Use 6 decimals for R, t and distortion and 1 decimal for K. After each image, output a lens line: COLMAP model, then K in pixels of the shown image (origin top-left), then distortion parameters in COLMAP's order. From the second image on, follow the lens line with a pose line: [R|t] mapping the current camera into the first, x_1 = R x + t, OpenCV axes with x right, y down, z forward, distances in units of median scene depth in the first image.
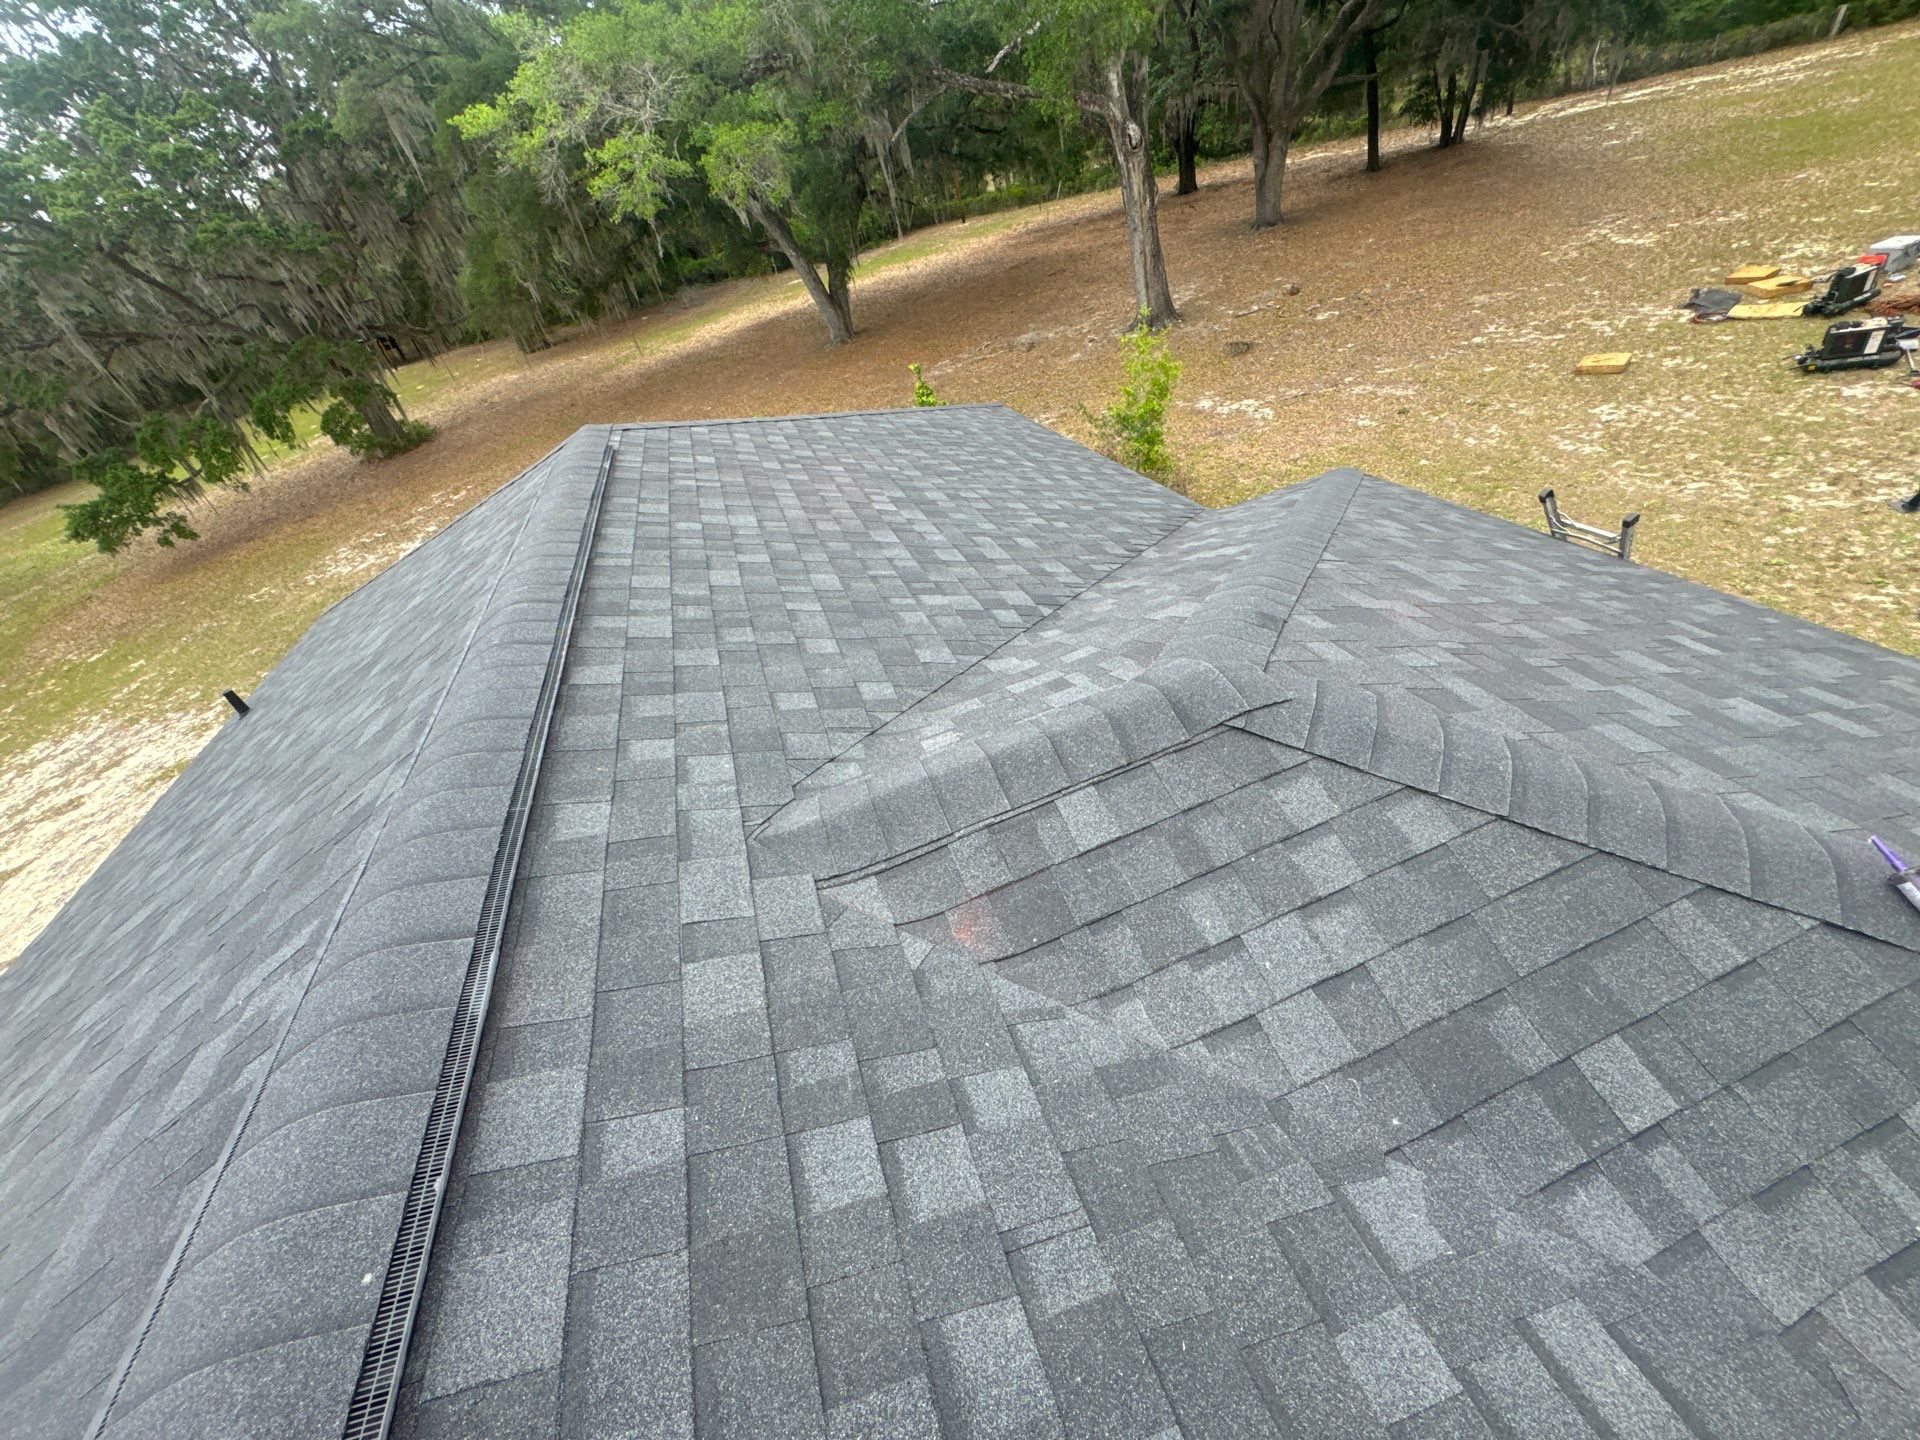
lens RADIAL K [[763.1, 0, 962.3], [0, 763.1, 723.1], [0, 0, 1]] dist [-0.004124, 0.000418]
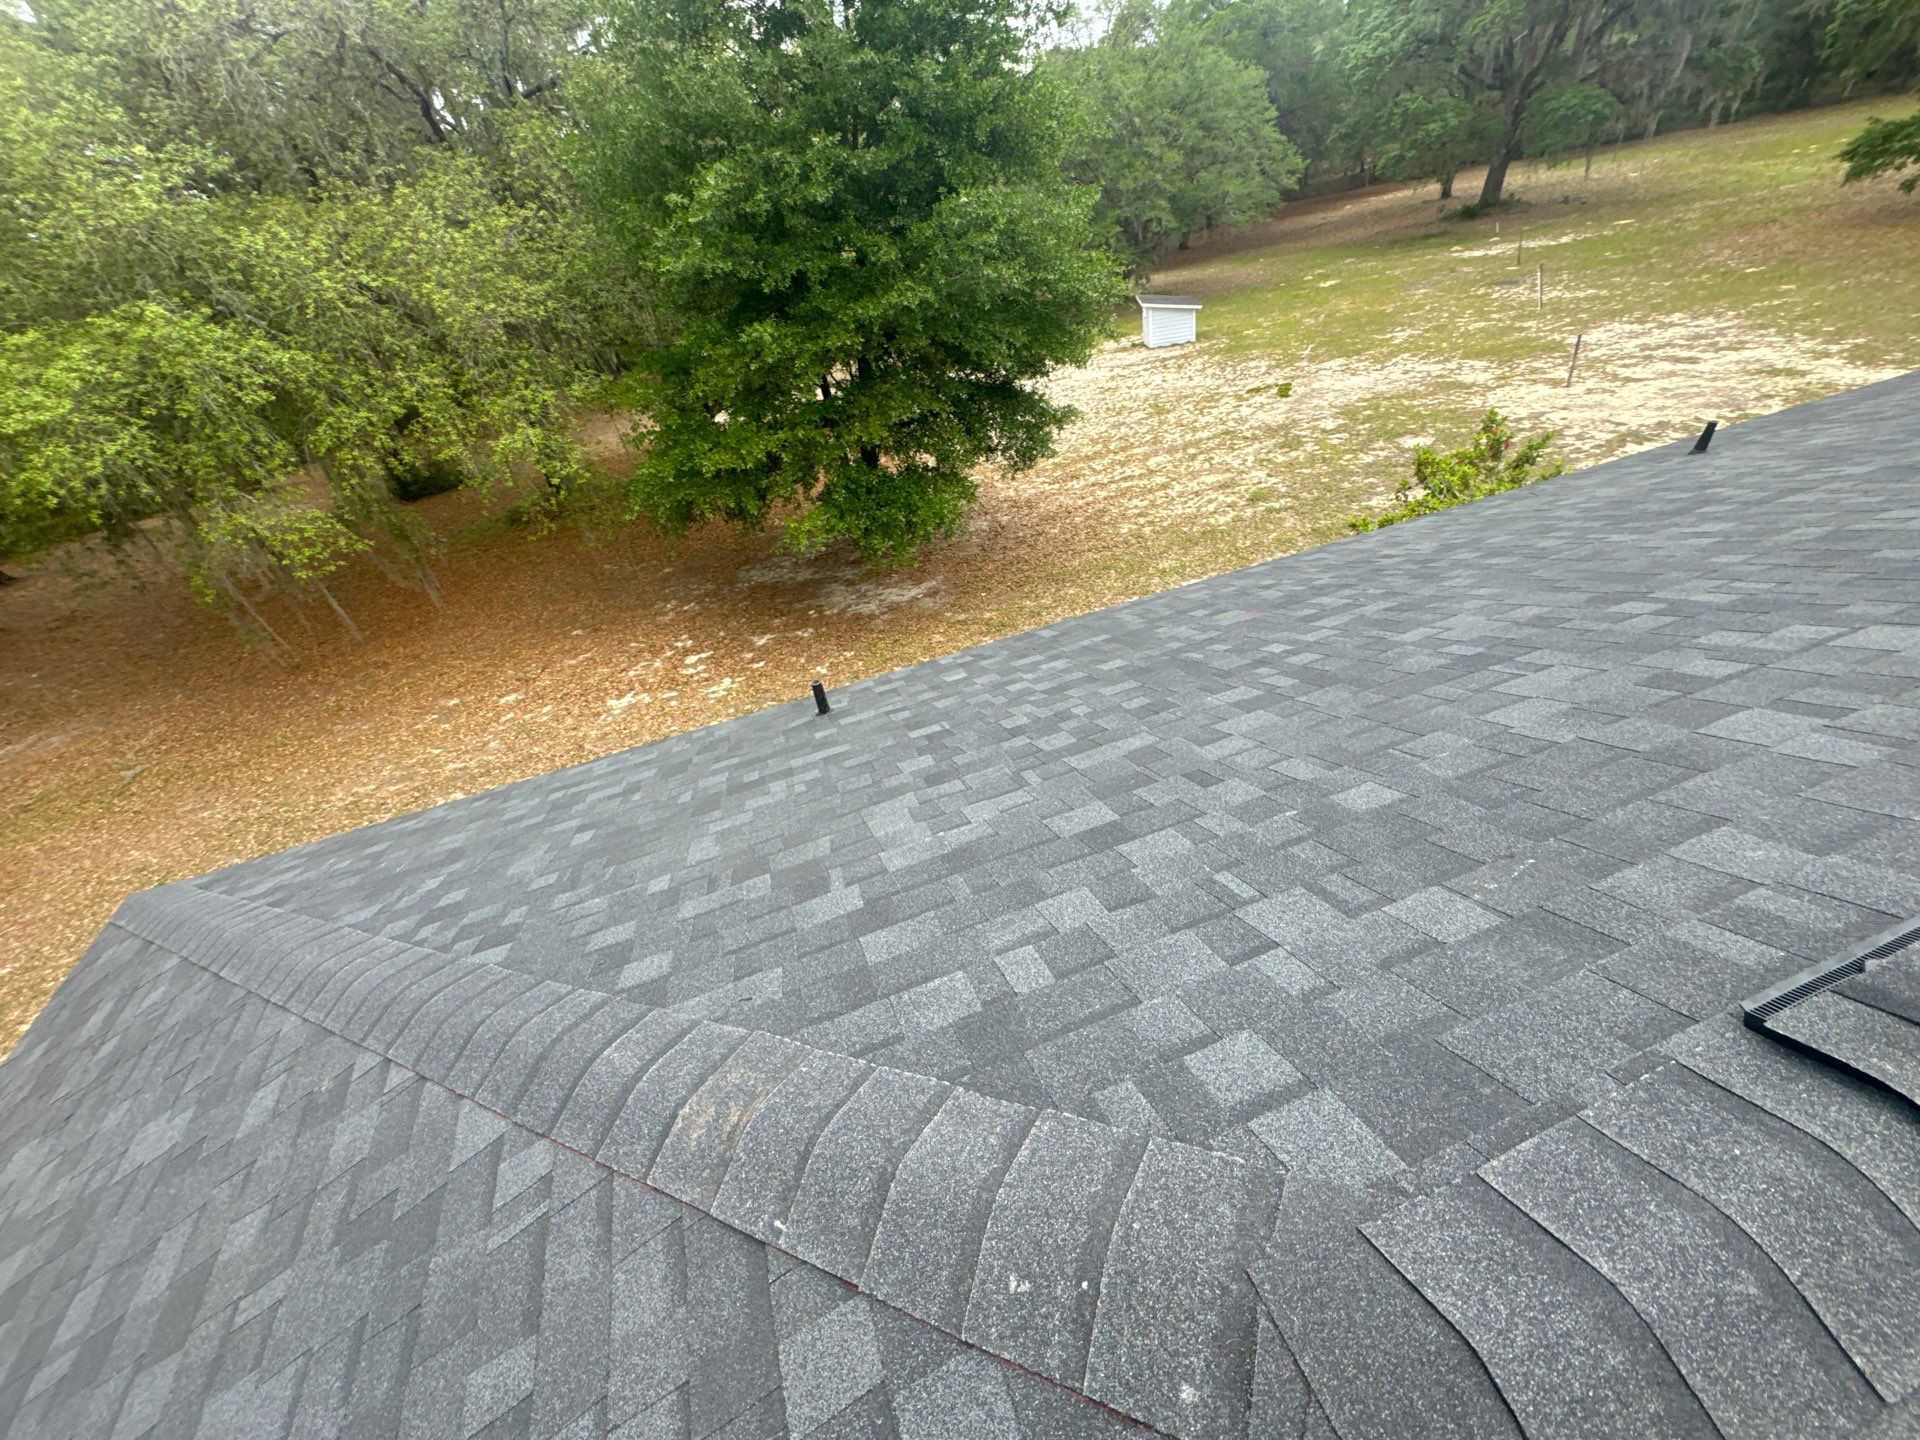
lens RADIAL K [[763.1, 0, 960.6], [0, 763.1, 721.9], [0, 0, 1]] dist [-0.004124, 0.000418]
pose [[0.030581, 0.747424, -0.663643, 0.085825], [-0.489546, 0.590067, 0.642001, 0.238611], [0.871441, 0.305251, 0.383944, -0.357576]]
